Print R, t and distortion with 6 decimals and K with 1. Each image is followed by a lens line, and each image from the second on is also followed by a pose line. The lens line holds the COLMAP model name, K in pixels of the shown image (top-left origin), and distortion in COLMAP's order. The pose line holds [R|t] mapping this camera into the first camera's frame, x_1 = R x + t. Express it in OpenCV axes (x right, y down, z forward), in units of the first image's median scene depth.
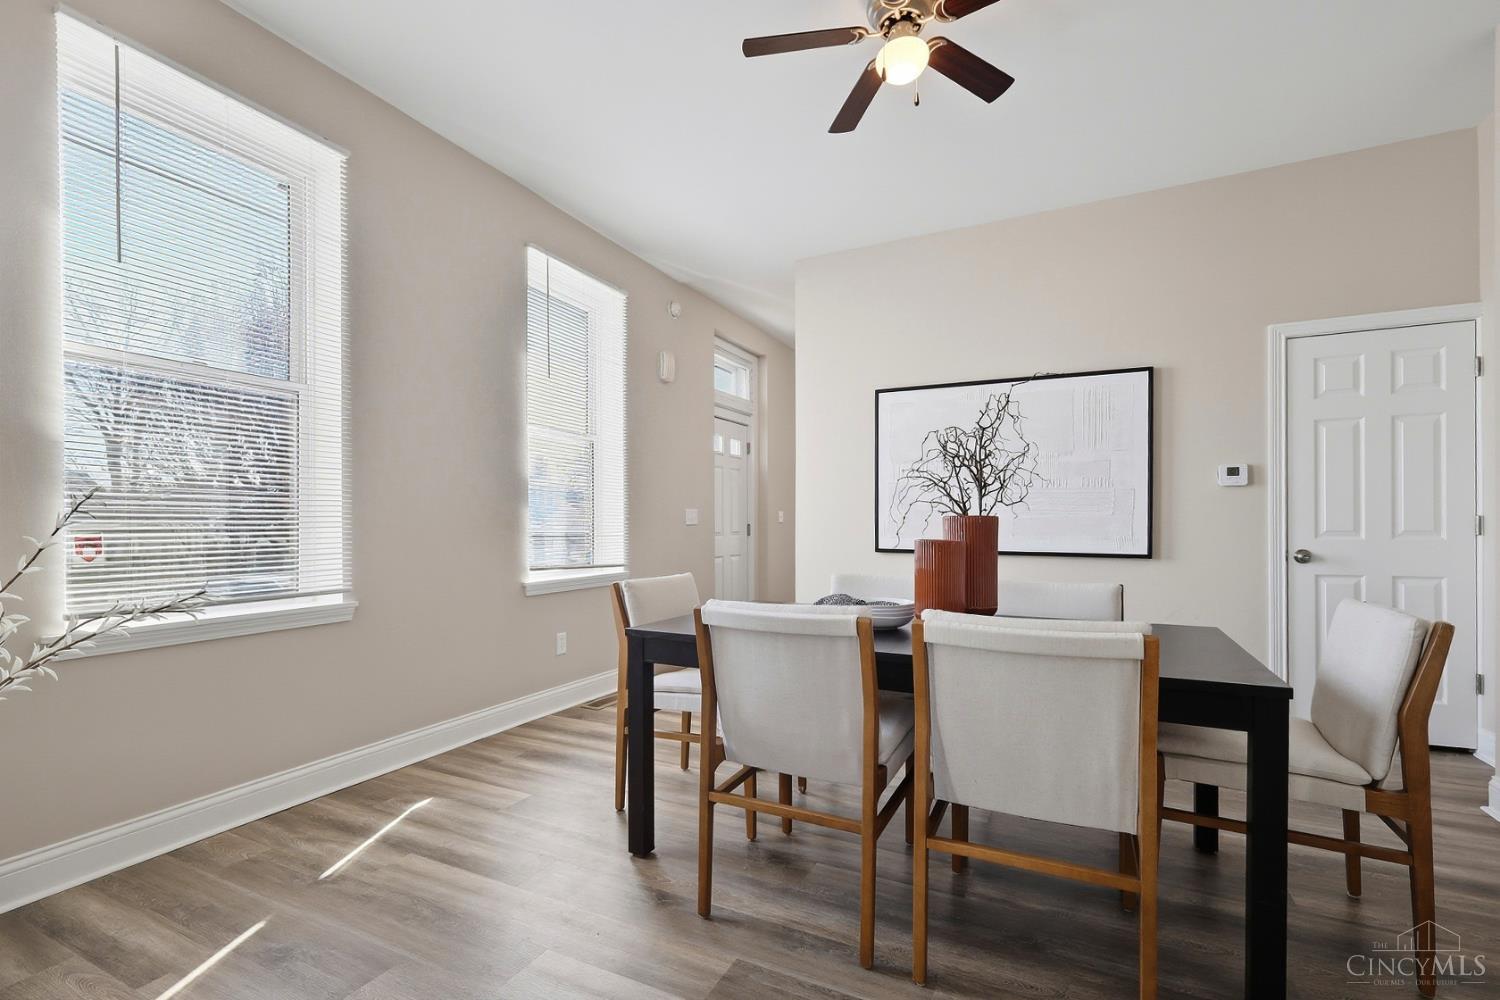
lens RADIAL K [[662.2, 0, 763.6], [0, 662.2, 527.5], [0, 0, 1]] dist [-0.000057, -0.000019]
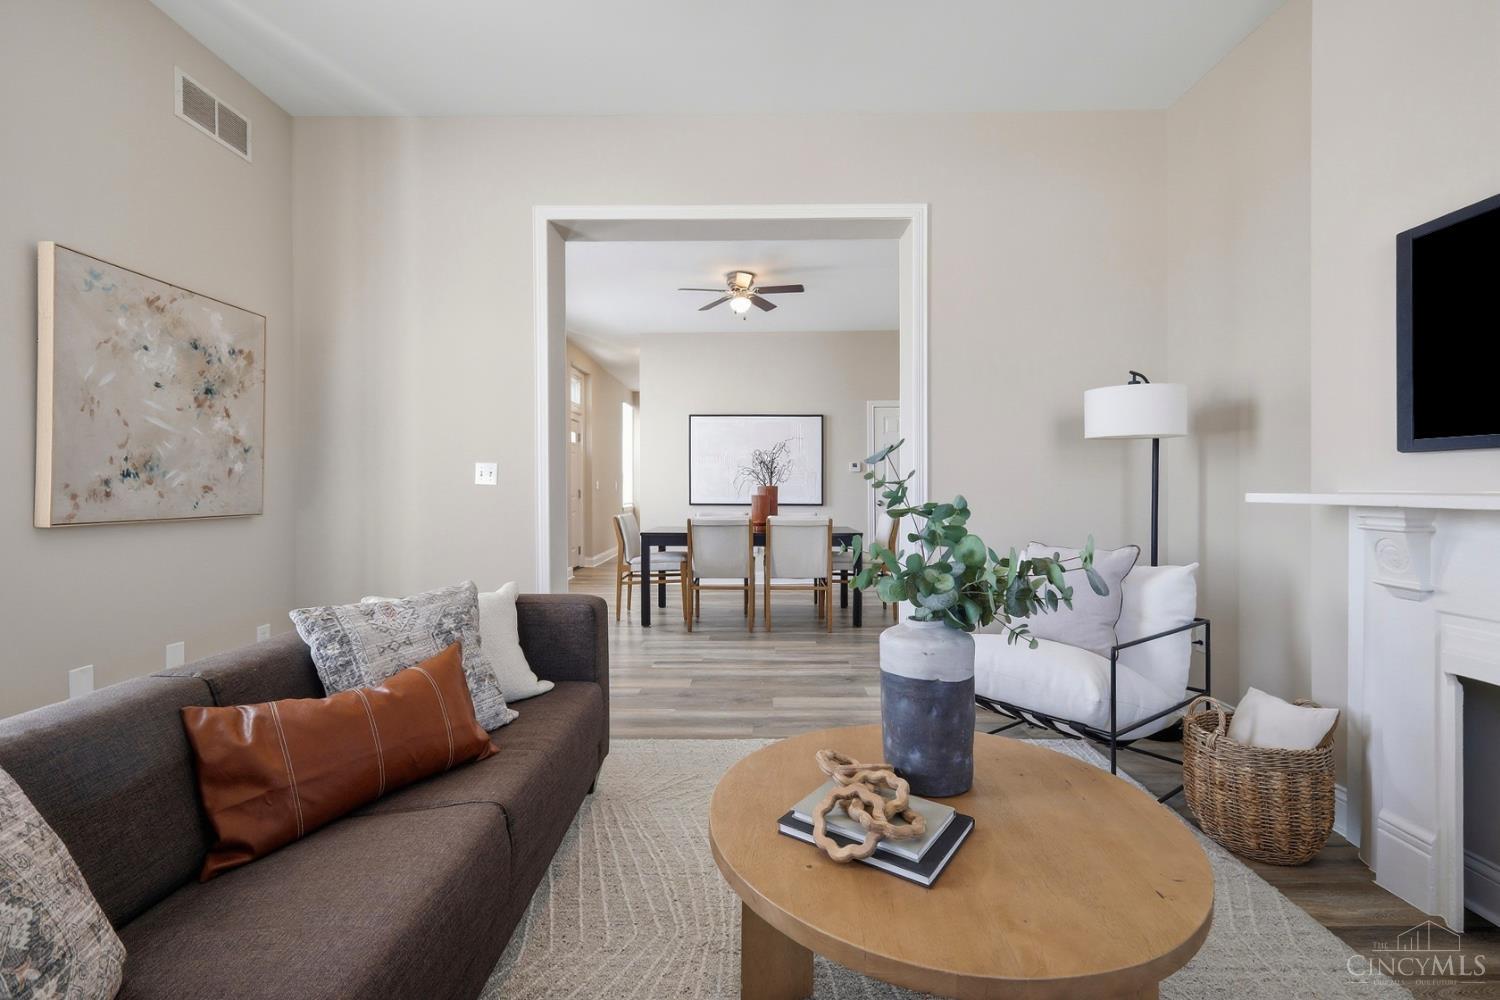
lens RADIAL K [[662.2, 0, 750.2], [0, 662.2, 493.6], [0, 0, 1]] dist [-0.000057, -0.000019]
pose [[0.904315, -0.003803, 0.426850, -0.790740], [0.004228, 0.999991, -0.000047, 0.011618], [-0.426846, 0.001847, 0.904323, -1.219421]]
